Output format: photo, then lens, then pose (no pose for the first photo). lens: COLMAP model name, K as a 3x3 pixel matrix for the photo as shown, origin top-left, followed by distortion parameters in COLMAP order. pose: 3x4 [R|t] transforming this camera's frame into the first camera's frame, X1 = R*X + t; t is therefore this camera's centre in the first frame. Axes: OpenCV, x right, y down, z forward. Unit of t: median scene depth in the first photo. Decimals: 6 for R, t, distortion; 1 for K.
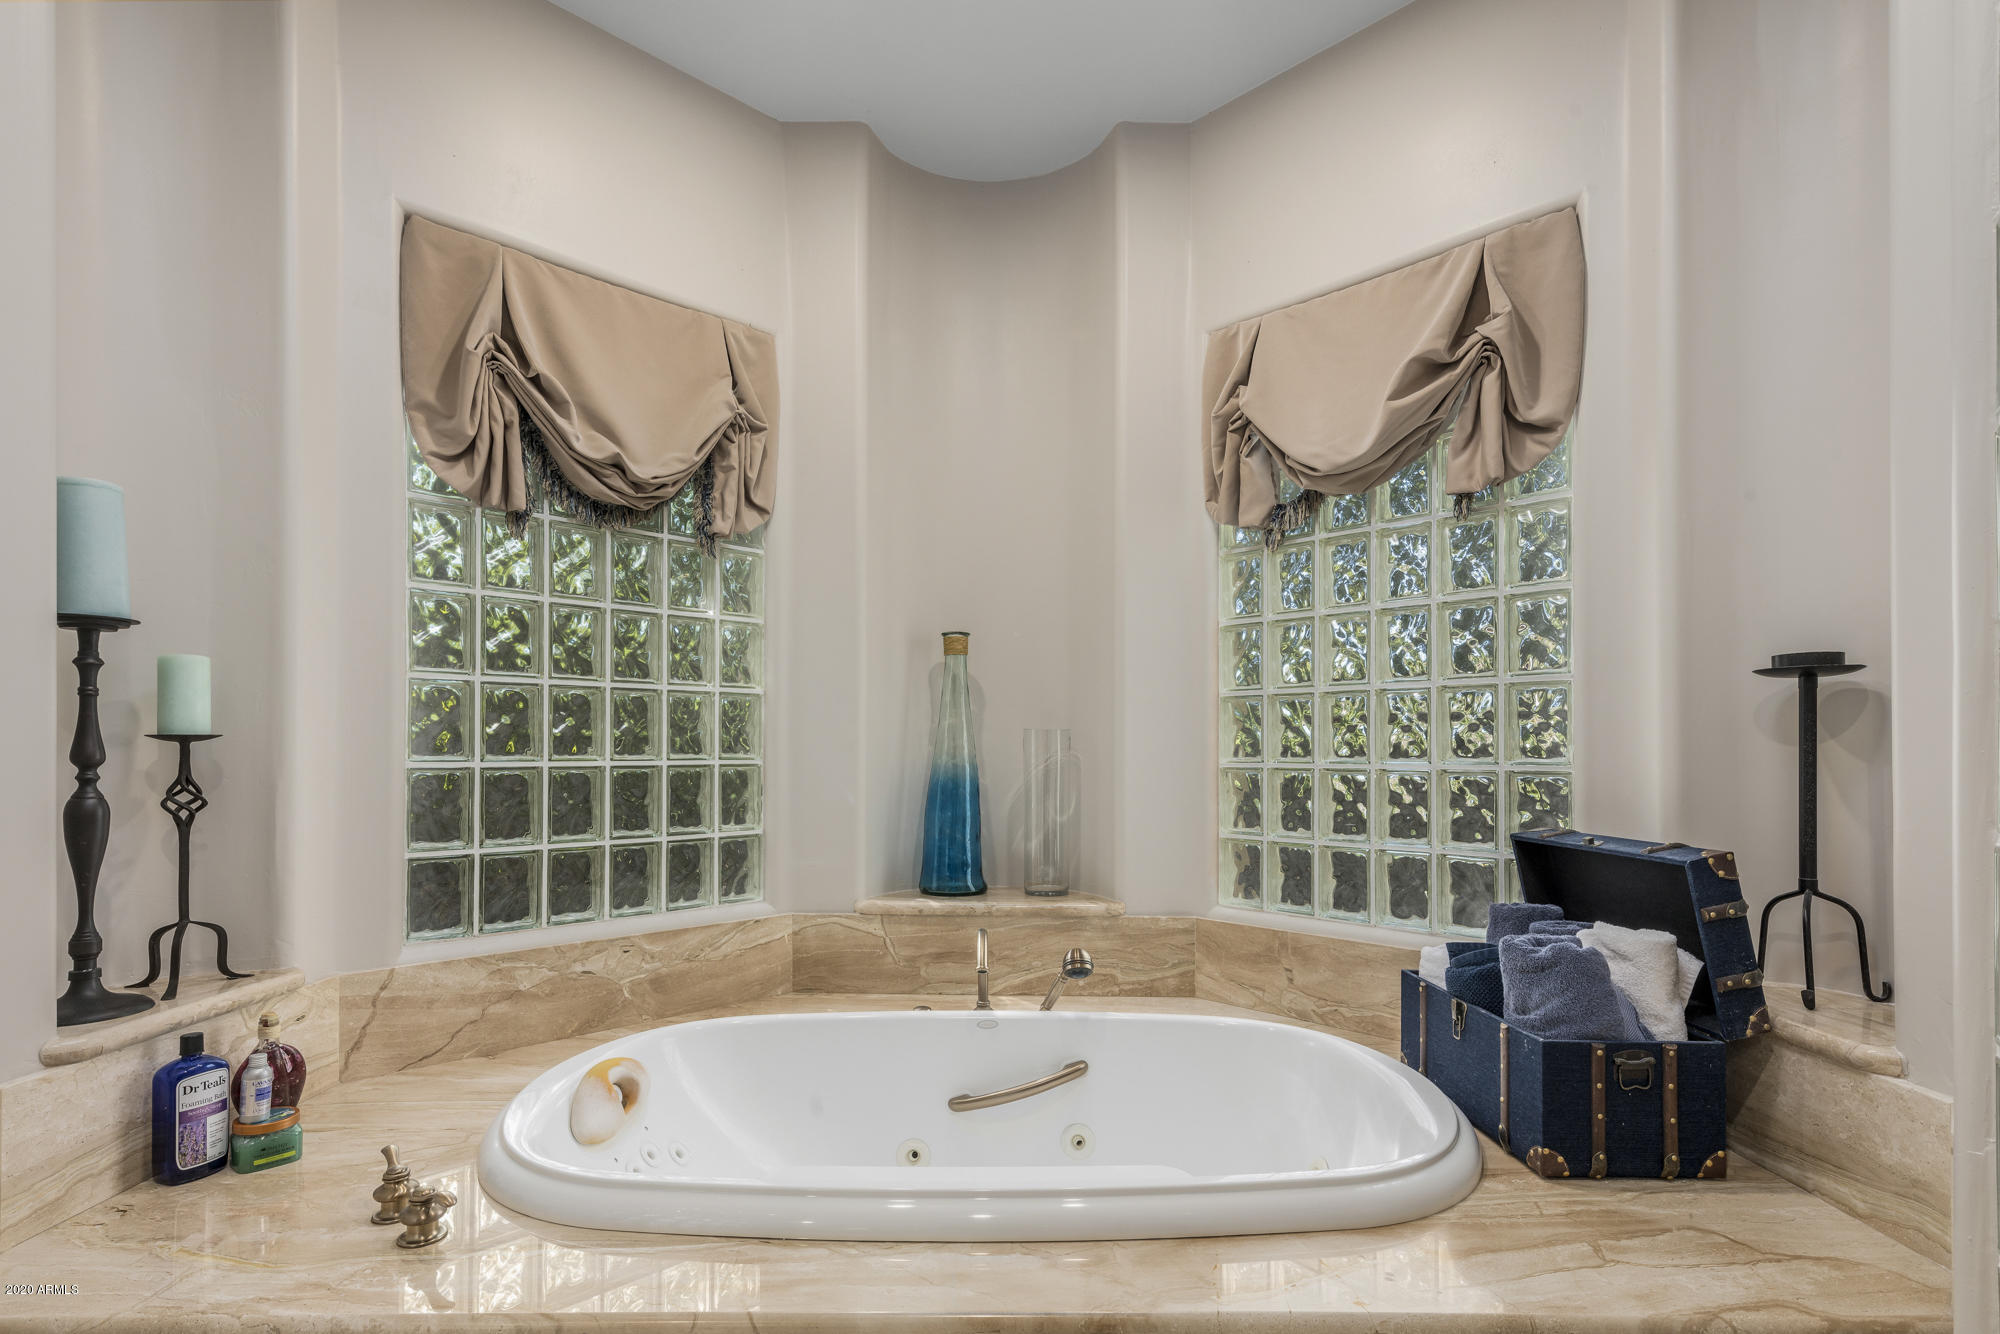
lens RADIAL K [[976.6, 0, 998.7], [0, 976.6, 749.1], [0, 0, 1]] dist [0.017107, 0.000164]
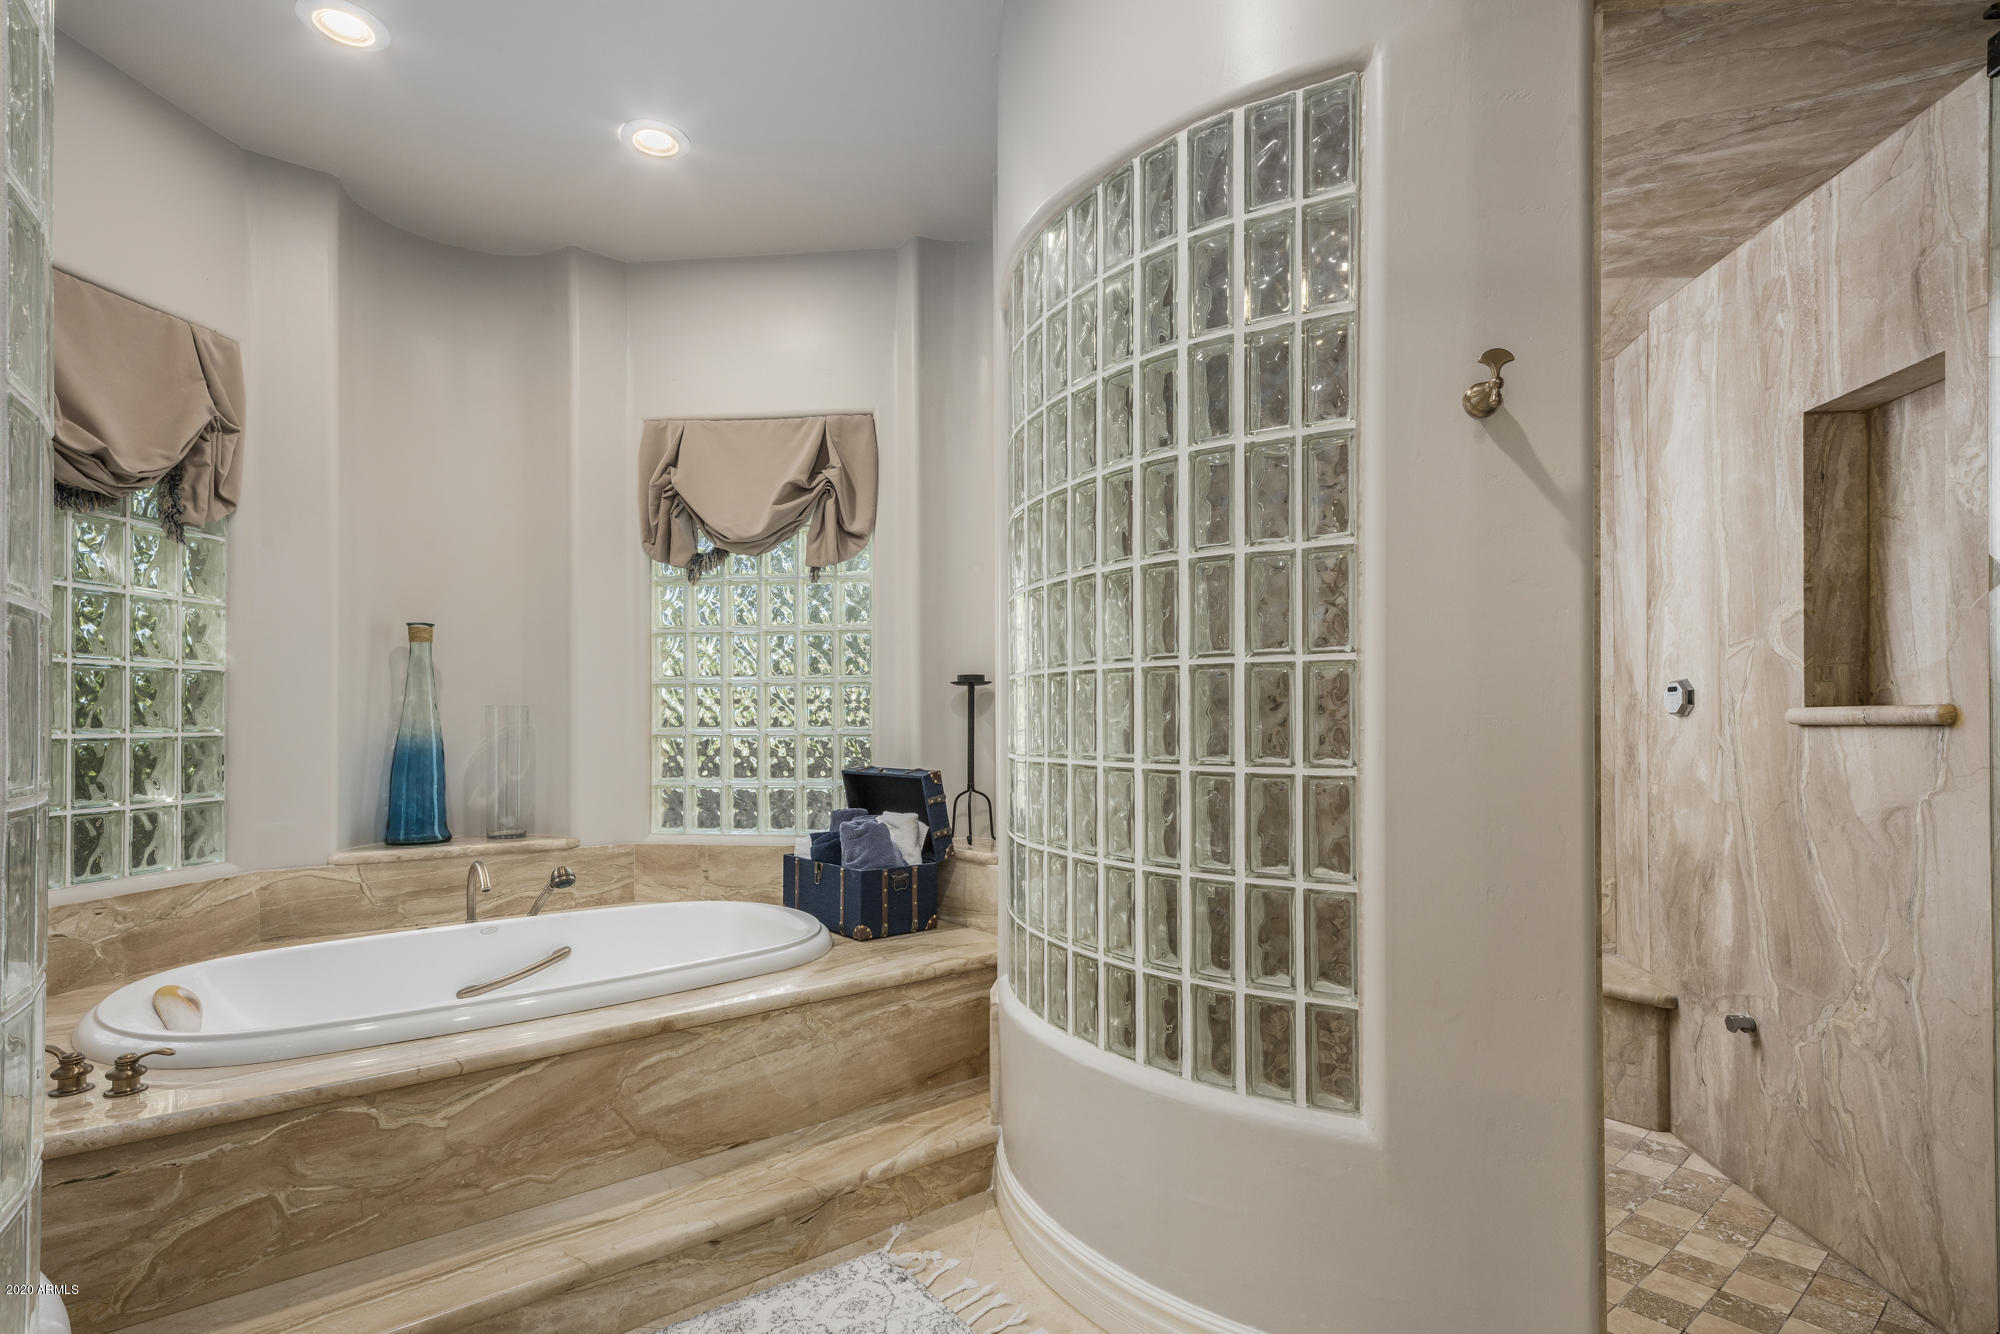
lens RADIAL K [[948.6, 0, 995.0], [0, 948.6, 701.1], [0, 0, 1]] dist [0.001051, -0.000194]
pose [[0.785165, 0.011687, 0.619176, -0.262218], [0.000803, 0.999802, -0.019890, -0.001941], [-0.619286, 0.016114, 0.785000, -0.417271]]
